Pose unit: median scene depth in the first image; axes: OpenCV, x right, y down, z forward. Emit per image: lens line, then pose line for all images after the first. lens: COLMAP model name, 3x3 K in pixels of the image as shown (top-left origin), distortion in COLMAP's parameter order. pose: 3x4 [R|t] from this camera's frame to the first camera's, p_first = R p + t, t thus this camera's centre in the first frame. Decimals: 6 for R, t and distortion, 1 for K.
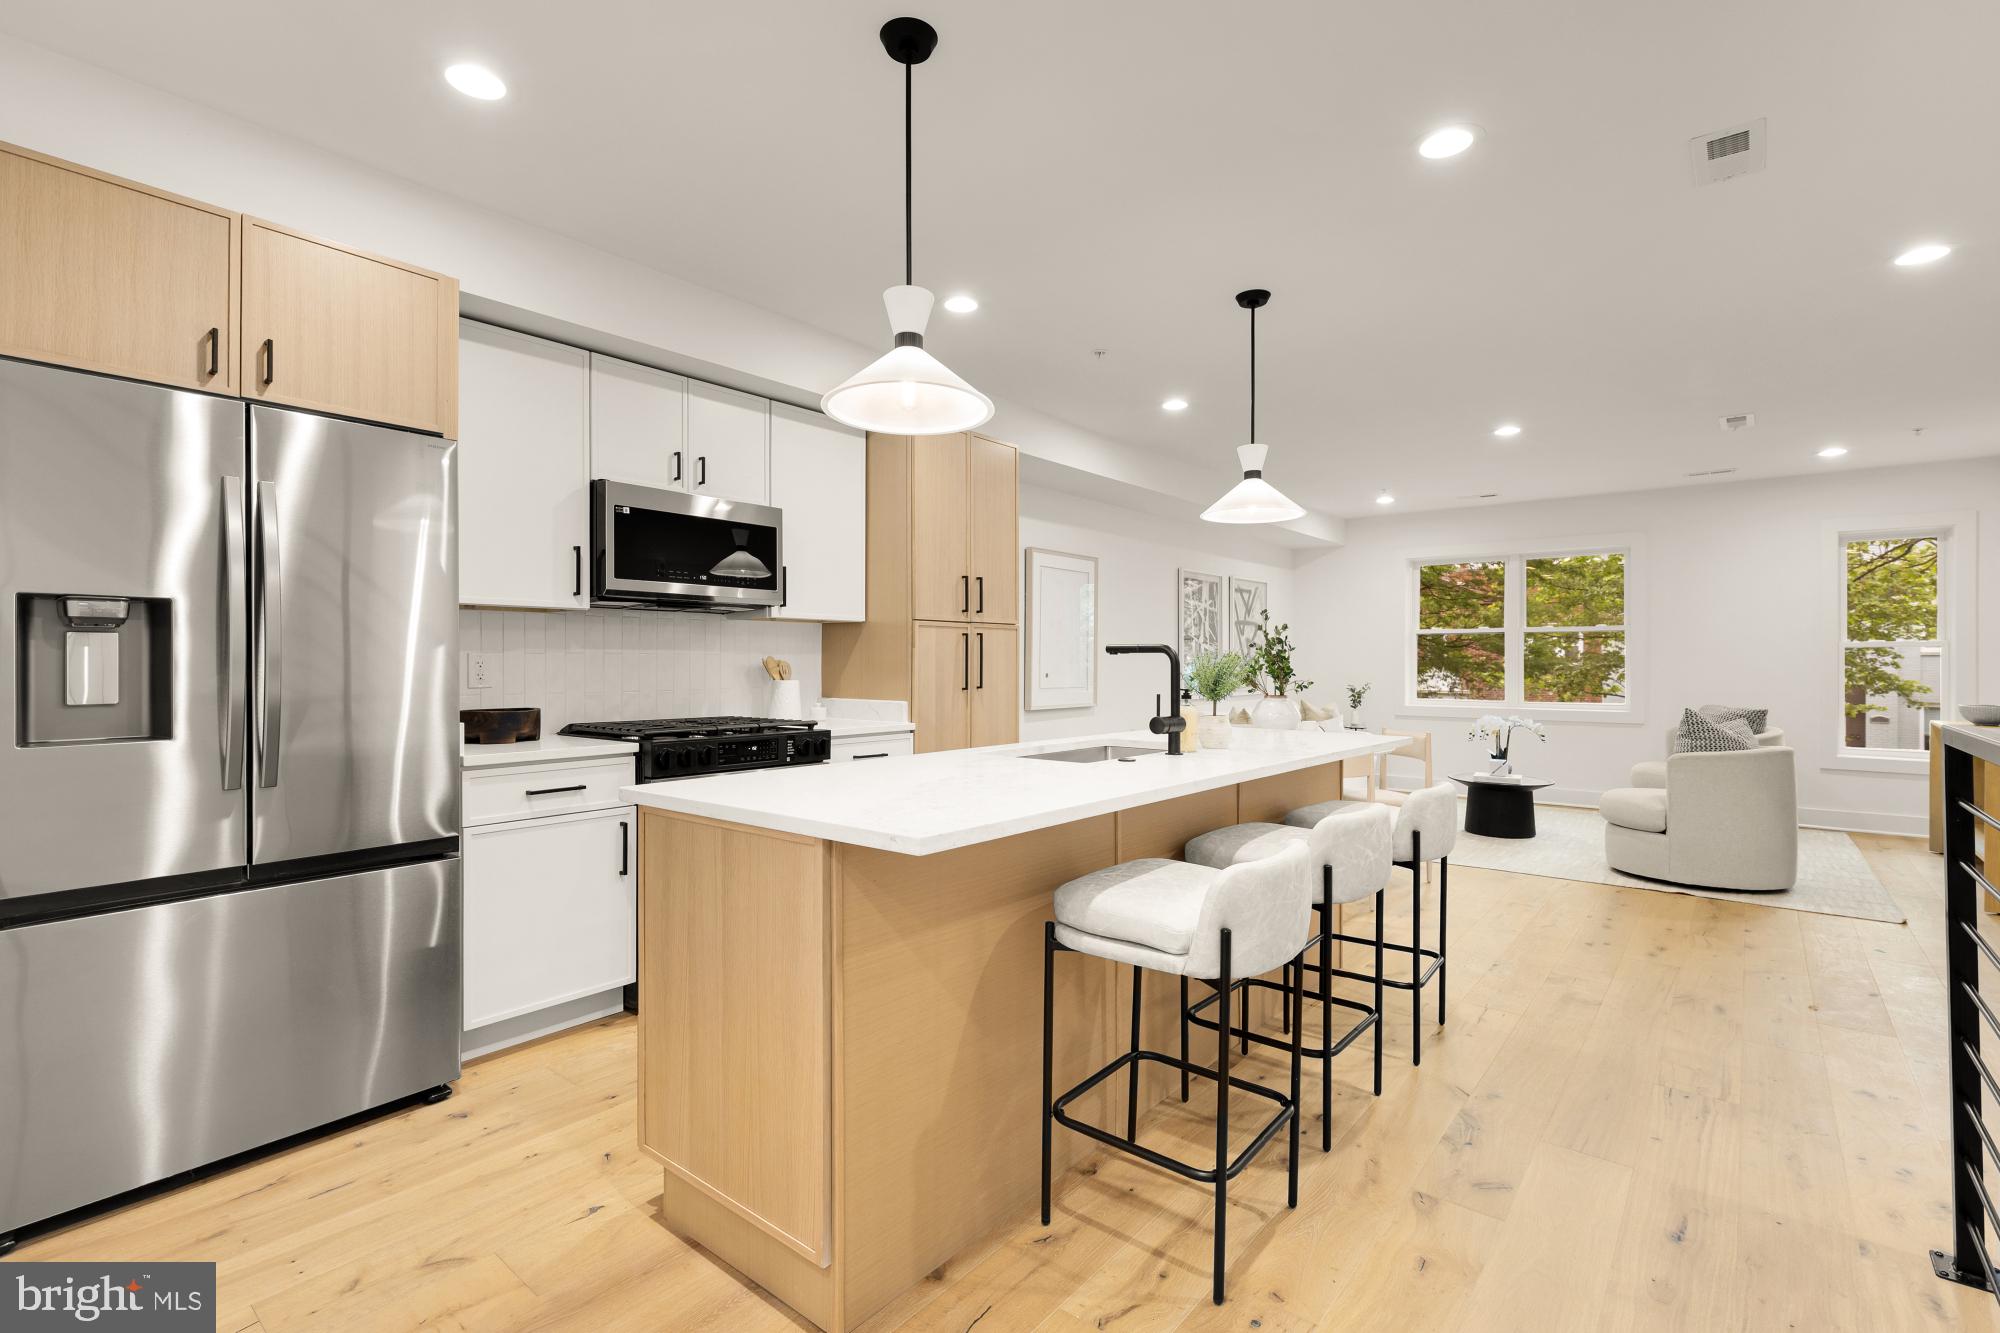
lens RADIAL K [[905.4, 0, 1000.4], [0, 905.4, 655.9], [0, 0, 1]] dist [0.001372, -0.000025]
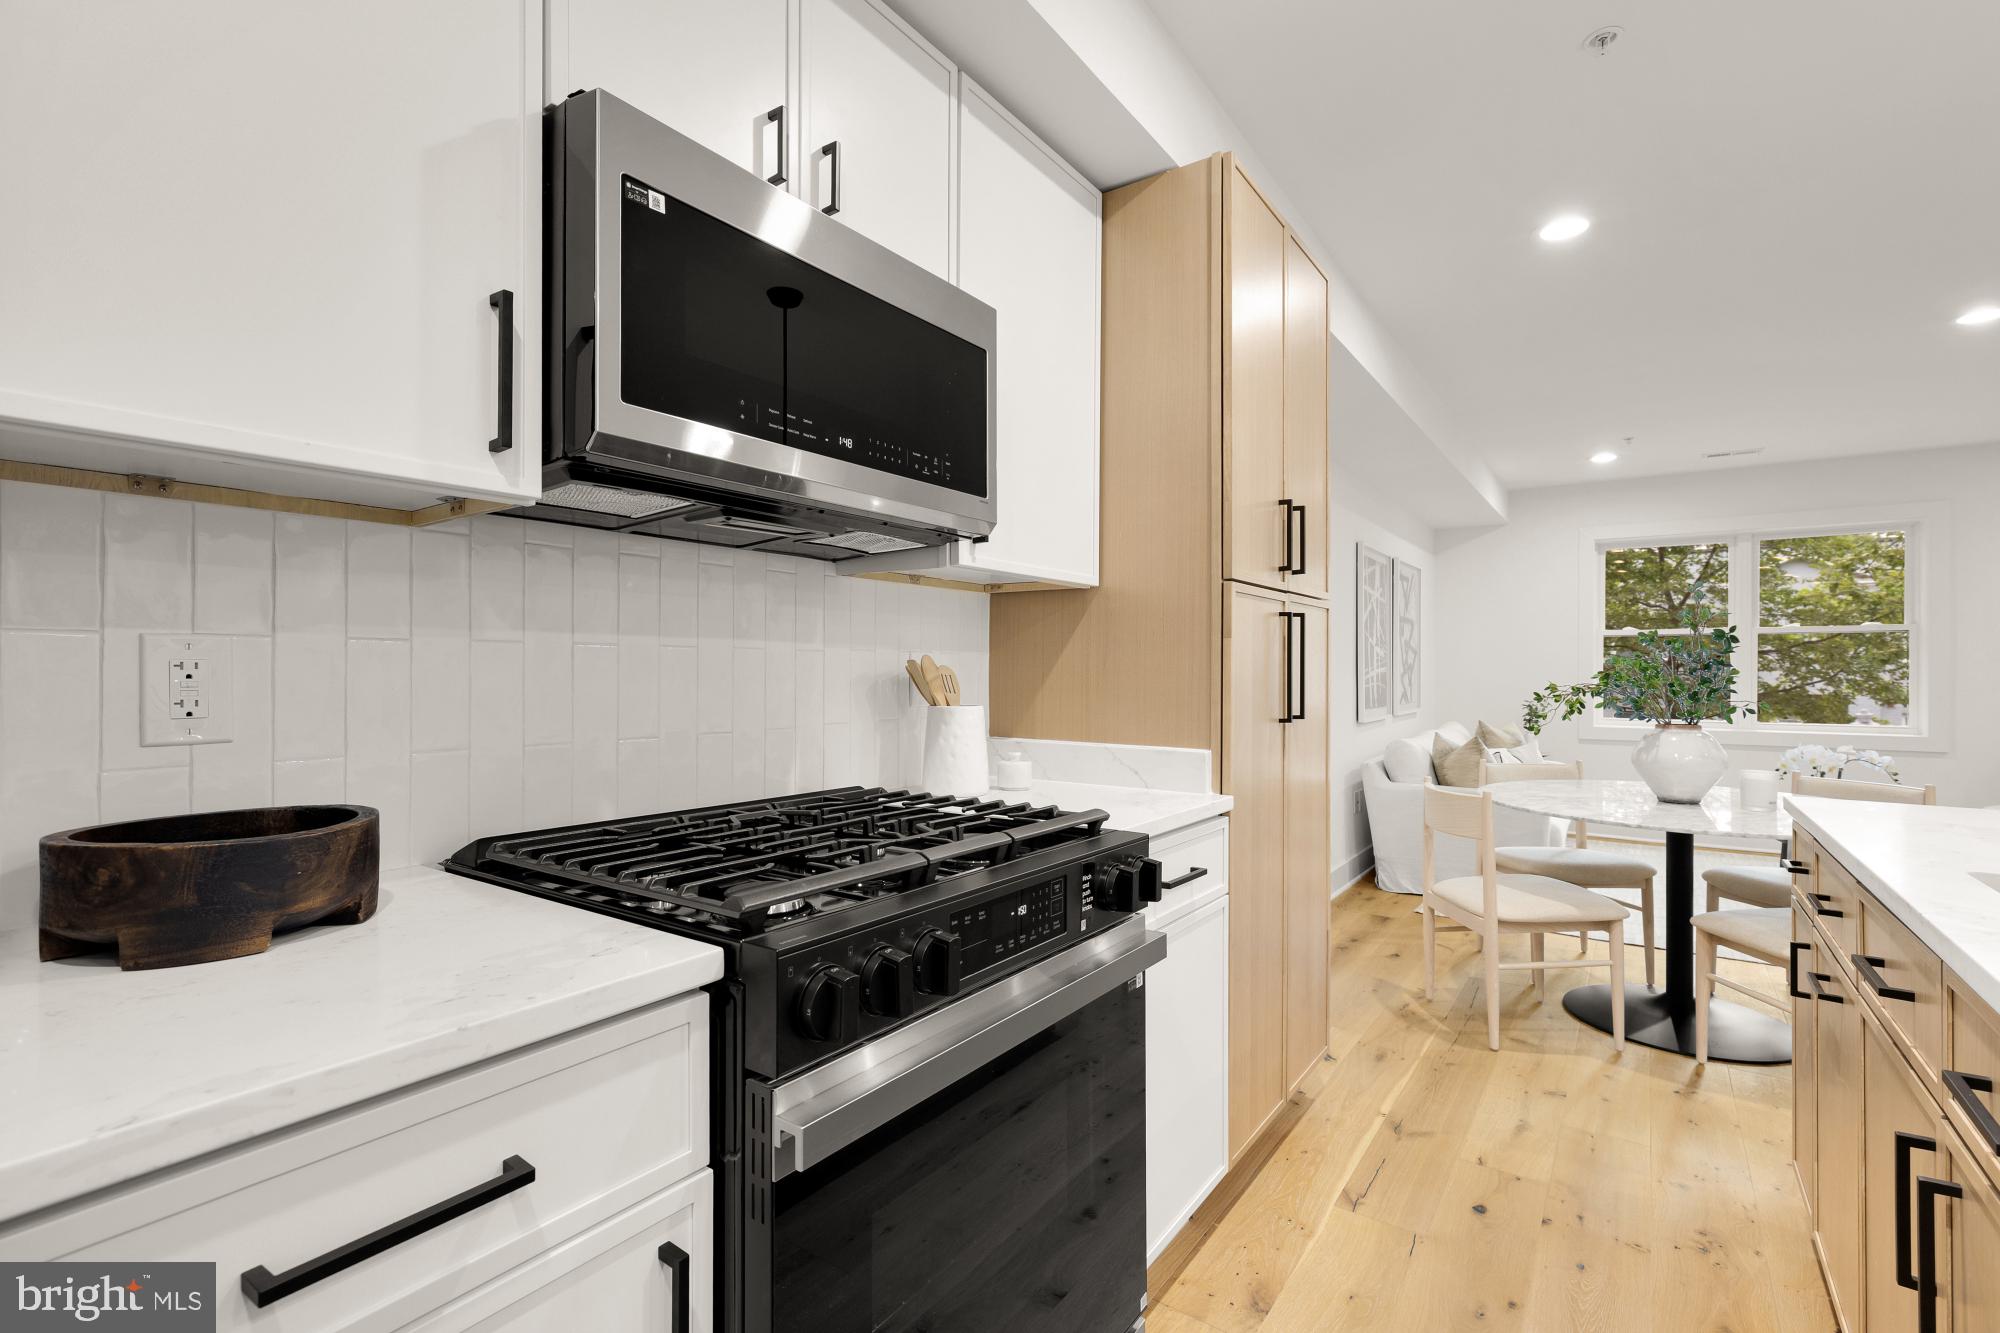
lens RADIAL K [[906.2, 0, 1000.0], [0, 906.2, 666.5], [0, 0, 1]] dist [0.002730, -0.000208]
pose [[0.998135, 0.003962, 0.060917, -0.295823], [-0.004146, 0.999987, 0.002897, 0.005860], [-0.060905, -0.003144, 0.998139, 0.637282]]
